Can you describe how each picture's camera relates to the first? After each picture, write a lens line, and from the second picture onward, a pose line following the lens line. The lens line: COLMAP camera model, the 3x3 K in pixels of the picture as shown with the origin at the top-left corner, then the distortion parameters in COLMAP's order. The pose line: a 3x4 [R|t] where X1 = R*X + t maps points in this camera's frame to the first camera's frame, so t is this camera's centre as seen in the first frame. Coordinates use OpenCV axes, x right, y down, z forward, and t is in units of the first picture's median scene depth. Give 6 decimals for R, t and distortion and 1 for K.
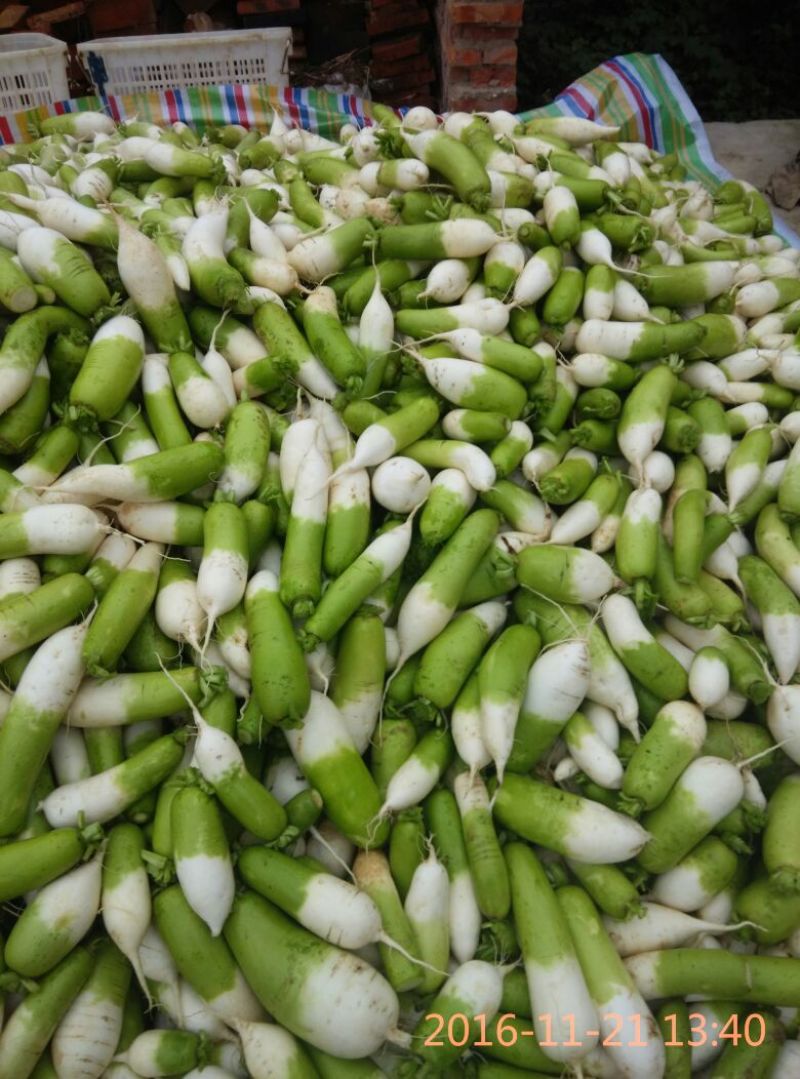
lens RADIAL K [[1083.0, 0, 400.0], [0, 1083.0, 539.5], [0, 0, 1]] dist [0.163254, -0.077629]
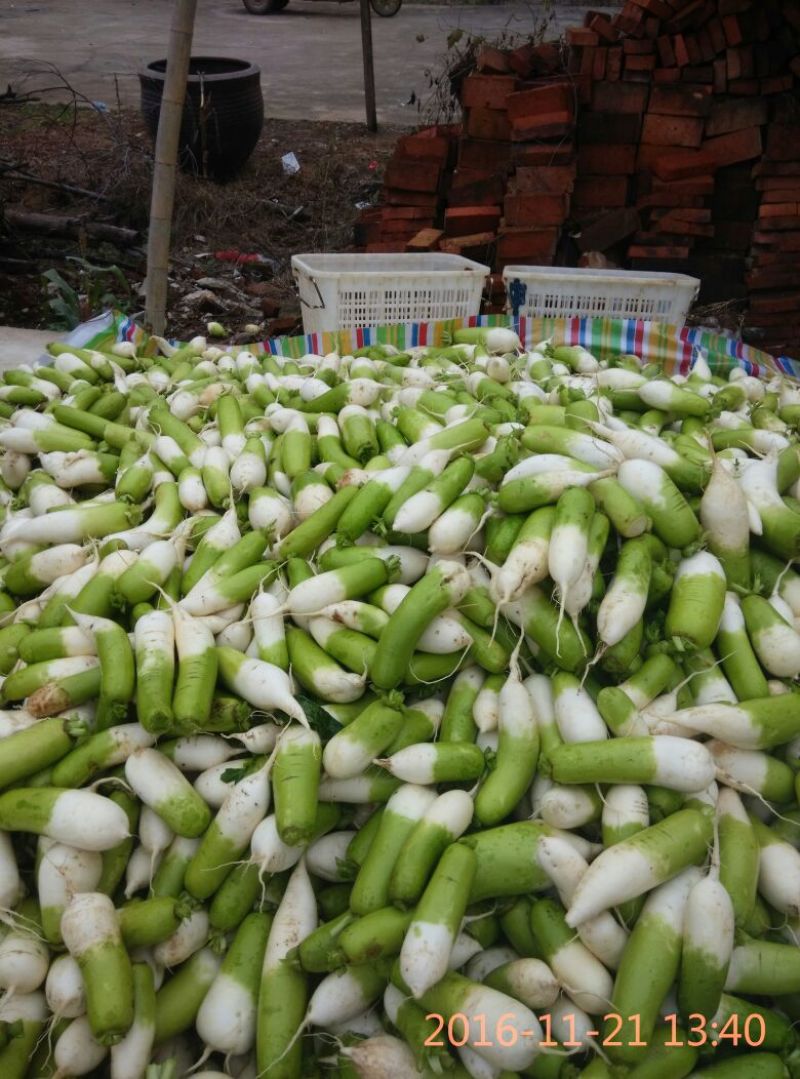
lens RADIAL K [[1083.0, 0, 400.0], [0, 1083.0, 539.5], [0, 0, 1]] dist [0.163254, -0.077629]
pose [[0.976554, 0.169970, -0.132108, -0.195529], [-0.189424, 0.970027, -0.152205, -0.003019], [0.102278, 0.173660, 0.979480, -0.012693]]
